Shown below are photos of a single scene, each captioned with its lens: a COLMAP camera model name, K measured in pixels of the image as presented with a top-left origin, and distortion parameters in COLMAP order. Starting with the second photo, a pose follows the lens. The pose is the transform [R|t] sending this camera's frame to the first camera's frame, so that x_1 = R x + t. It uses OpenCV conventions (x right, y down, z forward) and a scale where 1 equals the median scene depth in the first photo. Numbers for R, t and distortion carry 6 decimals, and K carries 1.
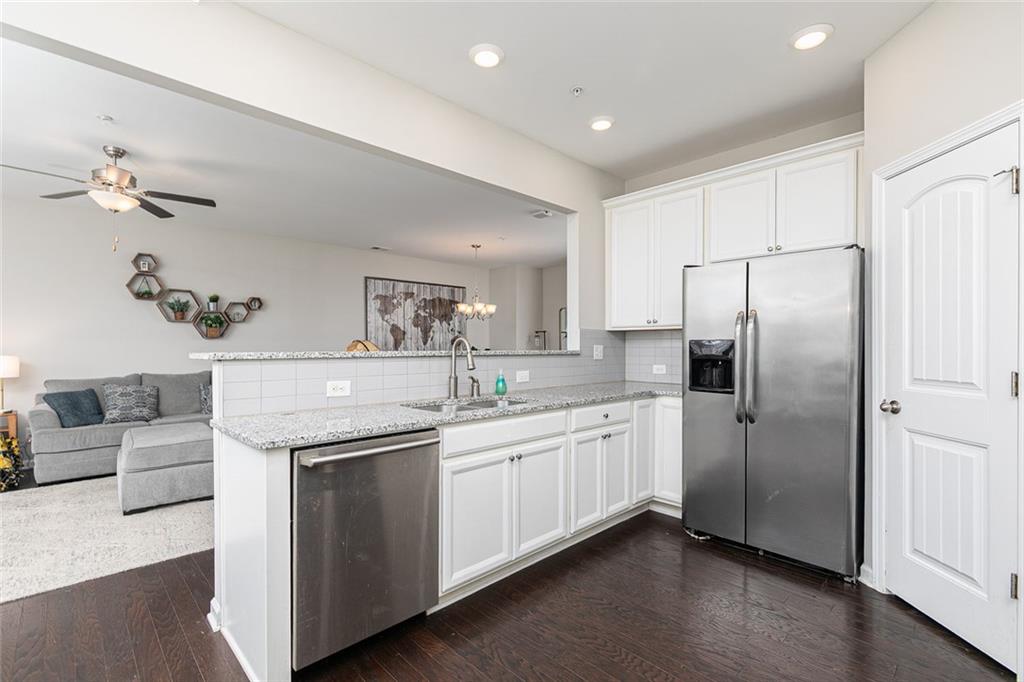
lens RADIAL K [[459.6, 0, 512.9], [0, 459.6, 345.2], [0, 0, 1]] dist [0.001742, 0.000845]
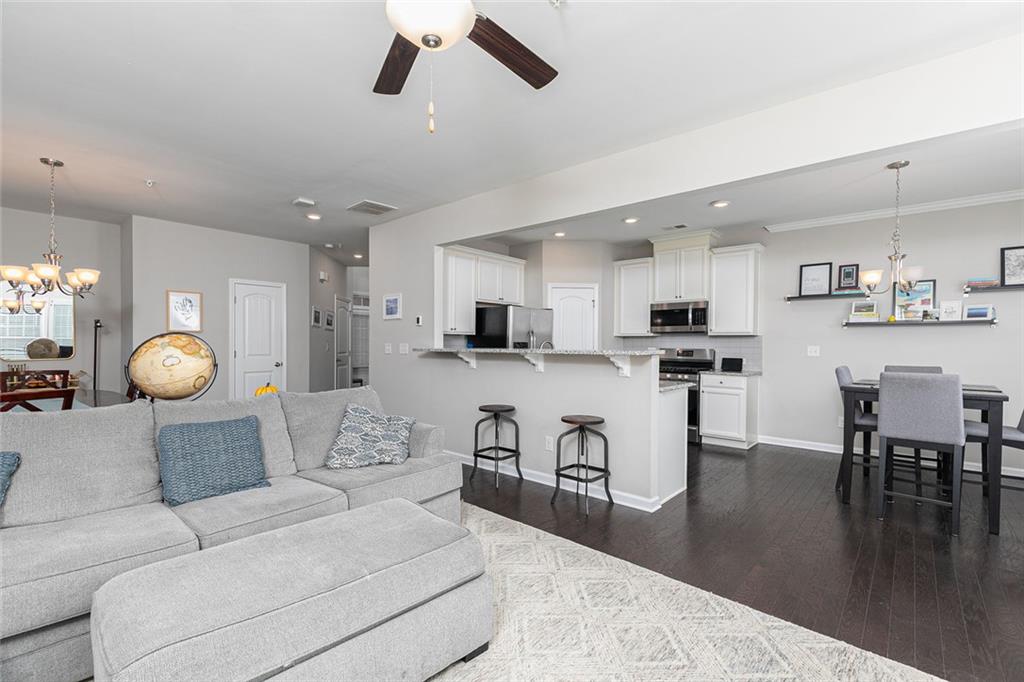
lens RADIAL K [[459.6, 0, 509.8], [0, 459.6, 345.0], [0, 0, 1]] dist [0.001742, 0.000845]
pose [[-0.073892, -0.003938, 0.997258, -0.637290], [-0.006888, 0.999970, 0.003438, -0.002097], [-0.997242, -0.006615, -0.073917, 0.463196]]
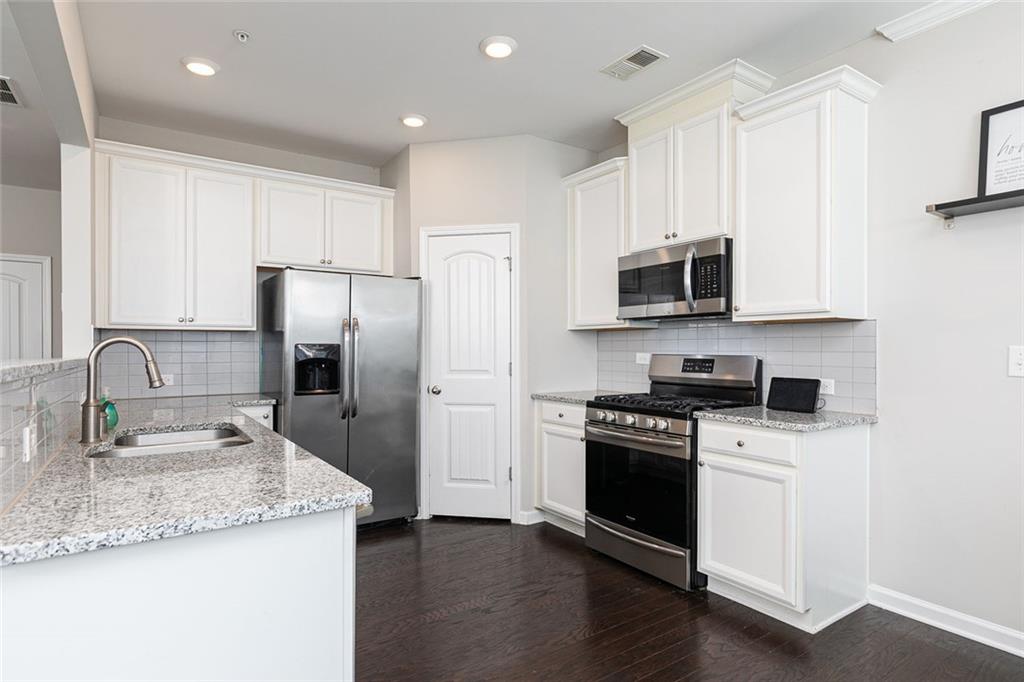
lens RADIAL K [[566.4, 0, 490.9], [0, 566.4, 345.7], [0, 0, 1]] dist [-0.002705, -0.001532]
pose [[0.176186, 0.004084, 0.984348, -0.267925], [0.002086, 0.999988, -0.004522, -0.000250], [-0.984355, 0.002850, 0.176175, 0.138738]]
